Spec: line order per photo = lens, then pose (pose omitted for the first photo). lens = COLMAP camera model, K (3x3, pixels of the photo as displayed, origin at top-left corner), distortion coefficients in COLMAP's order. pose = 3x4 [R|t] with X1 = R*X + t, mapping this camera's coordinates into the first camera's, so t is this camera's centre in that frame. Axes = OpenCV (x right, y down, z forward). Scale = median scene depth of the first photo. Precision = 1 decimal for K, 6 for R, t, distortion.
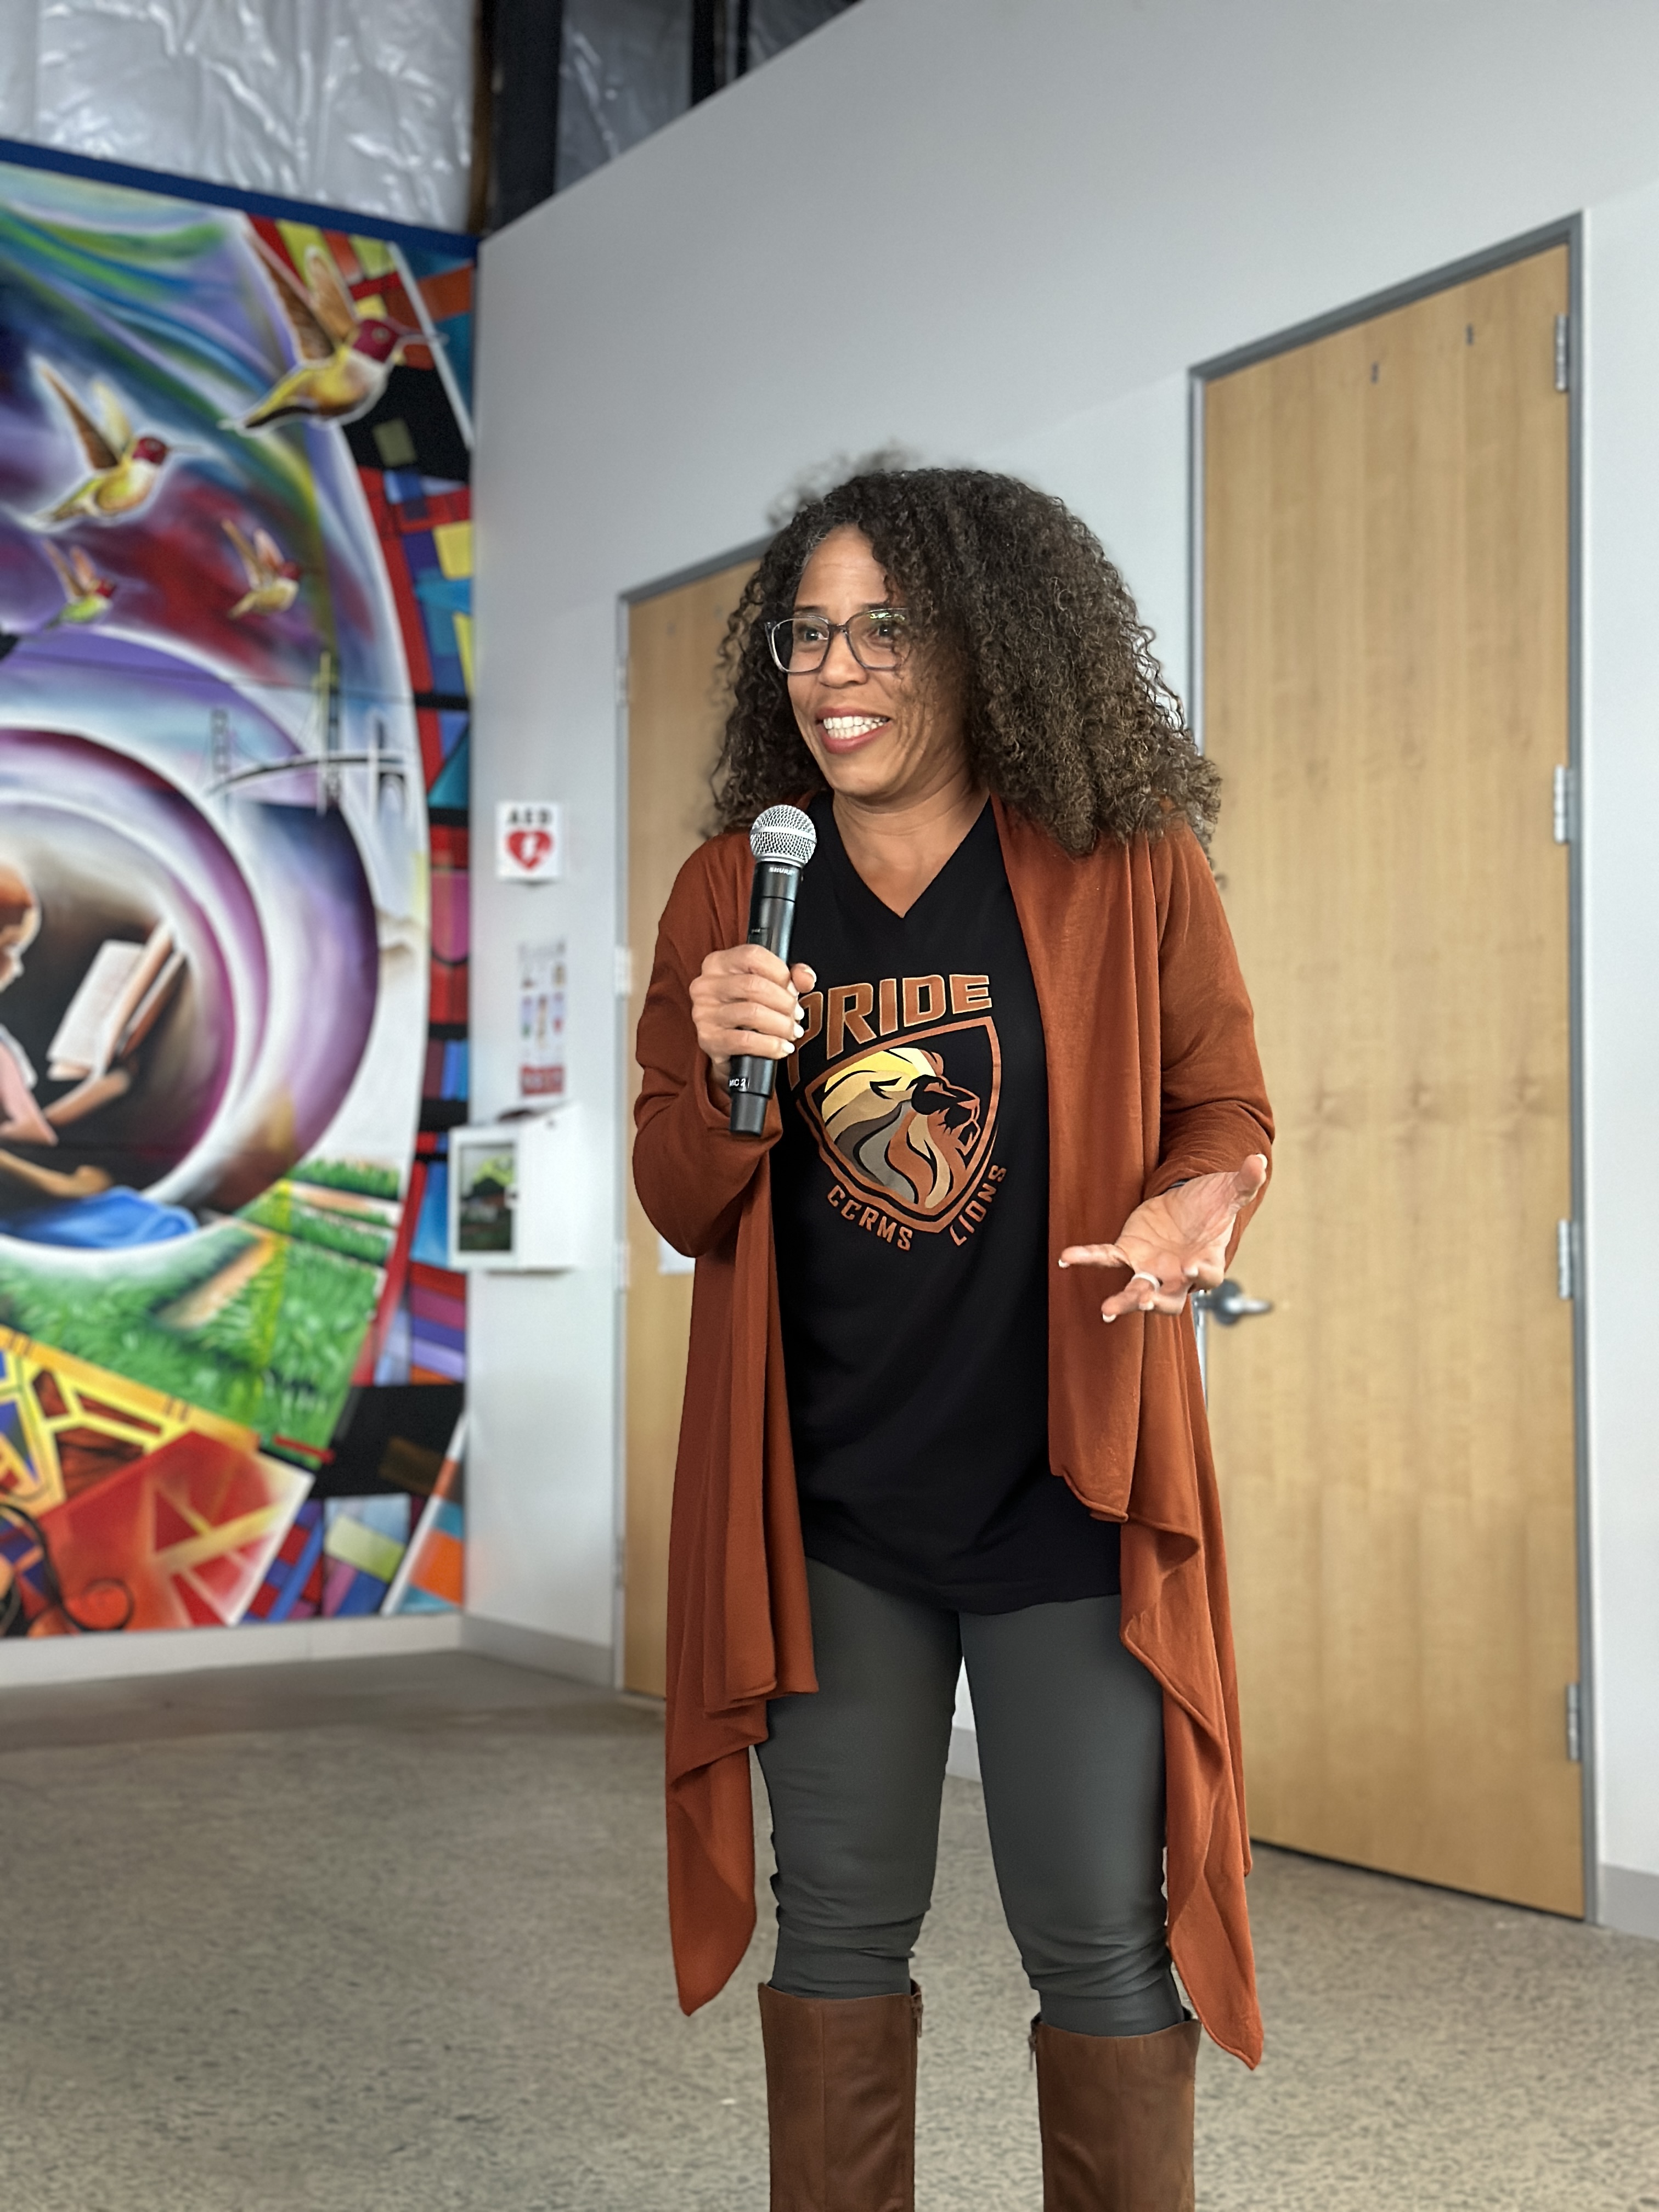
lens RADIAL K [[3000.6, 0, 823.2], [0, 3000.6, 1107.8], [0, 0, 1]] dist [0.101235, 0.000000]
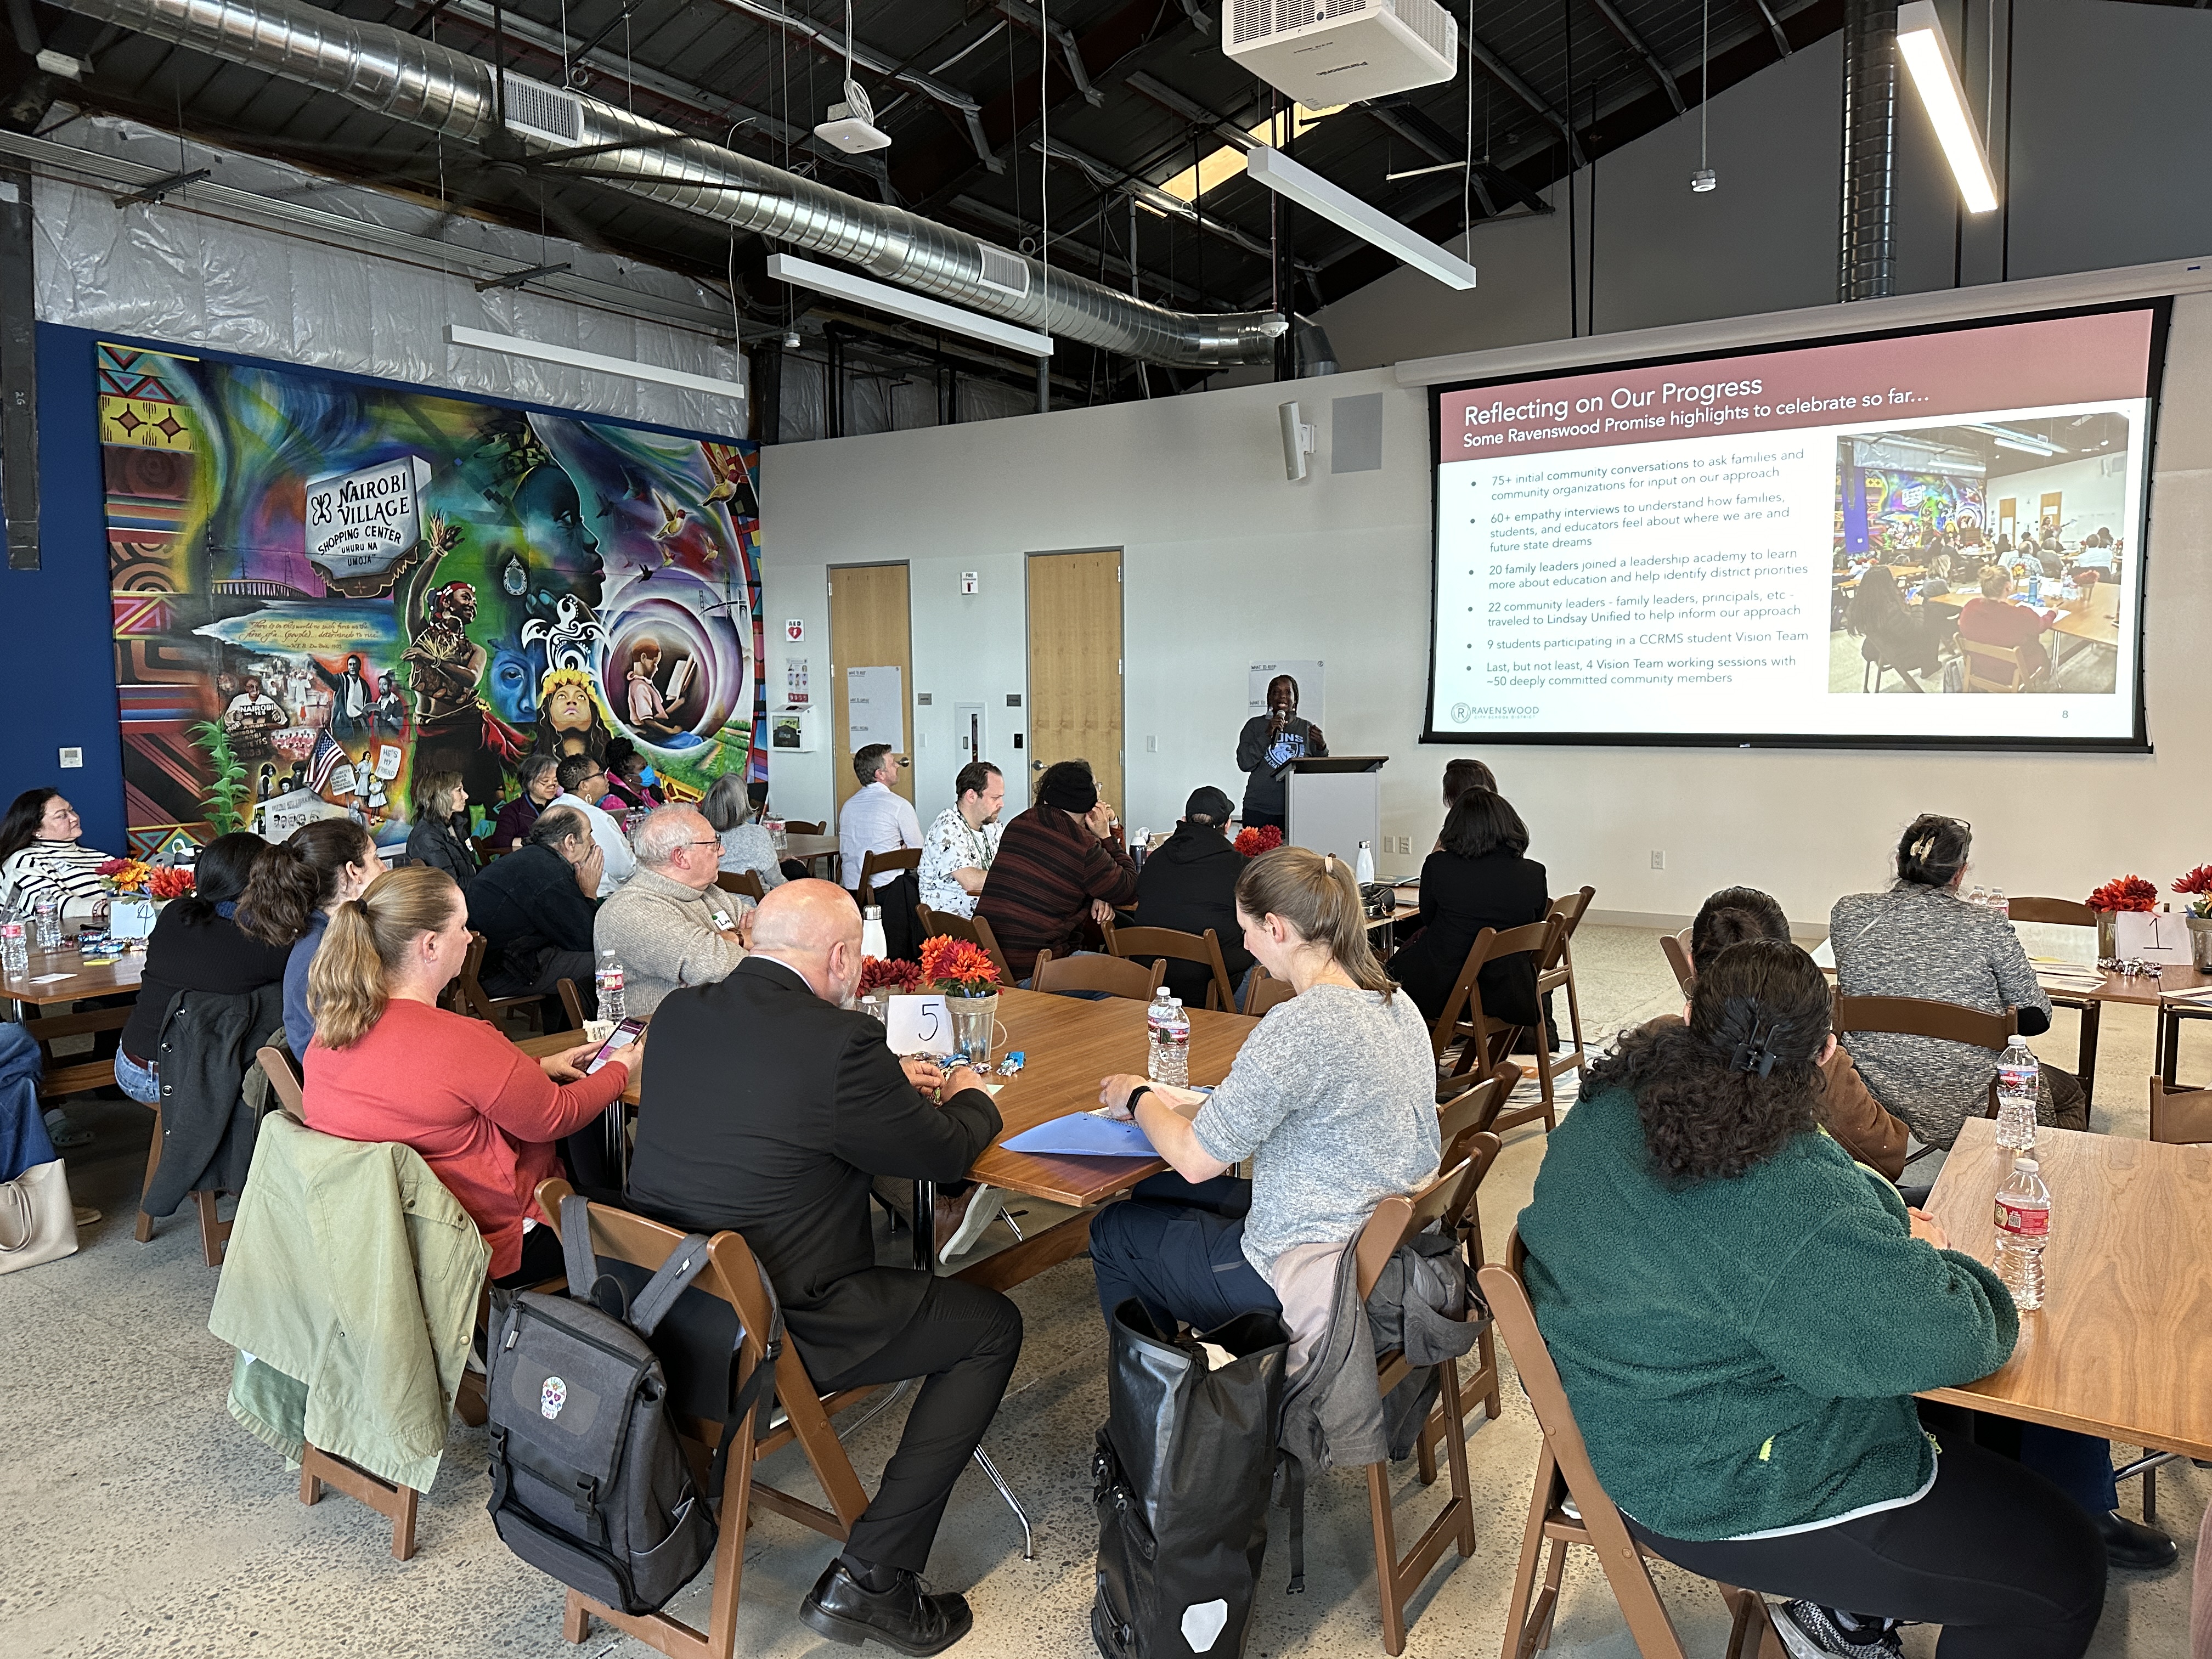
lens RADIAL K [[1530.5, 0, 1107.6], [0, 1530.5, 823.8], [0, 0, 1]] dist [0.001561, 0.000097]
pose [[0.914135, -0.042882, 0.403136, -0.487421], [-0.015749, 0.989883, 0.141007, -0.120760], [-0.405105, -0.135249, 0.904211, -0.793453]]
